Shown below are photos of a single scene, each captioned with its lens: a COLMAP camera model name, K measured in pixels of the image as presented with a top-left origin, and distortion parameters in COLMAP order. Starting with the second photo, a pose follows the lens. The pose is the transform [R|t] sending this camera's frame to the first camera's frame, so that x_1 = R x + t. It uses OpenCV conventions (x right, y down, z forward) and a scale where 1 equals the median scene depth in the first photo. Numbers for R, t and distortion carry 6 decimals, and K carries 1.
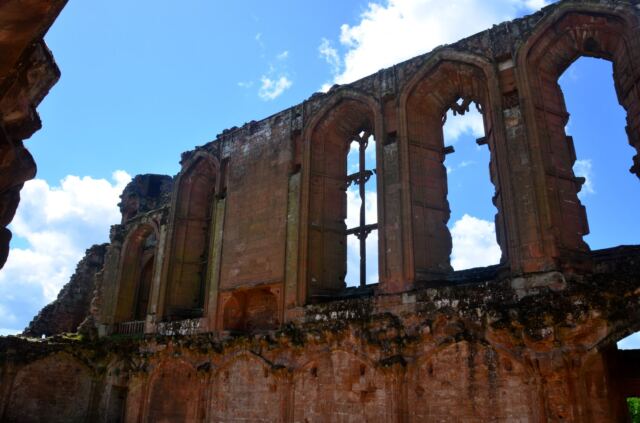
lens RADIAL K [[503.1, 0, 320.0], [0, 503.1, 211.5], [0, 0, 1]] dist [-0.157342, 0.119387]
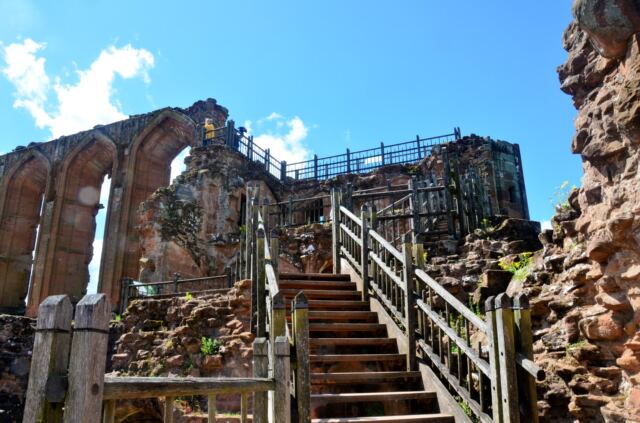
lens RADIAL K [[503.1, 0, 320.0], [0, 503.1, 211.5], [0, 0, 1]] dist [-0.157342, 0.119387]
pose [[0.971519, 0.043428, 0.232948, 0.523328], [-0.053897, 0.997794, 0.038762, -0.192713], [-0.230751, -0.050214, 0.971716, -0.391709]]
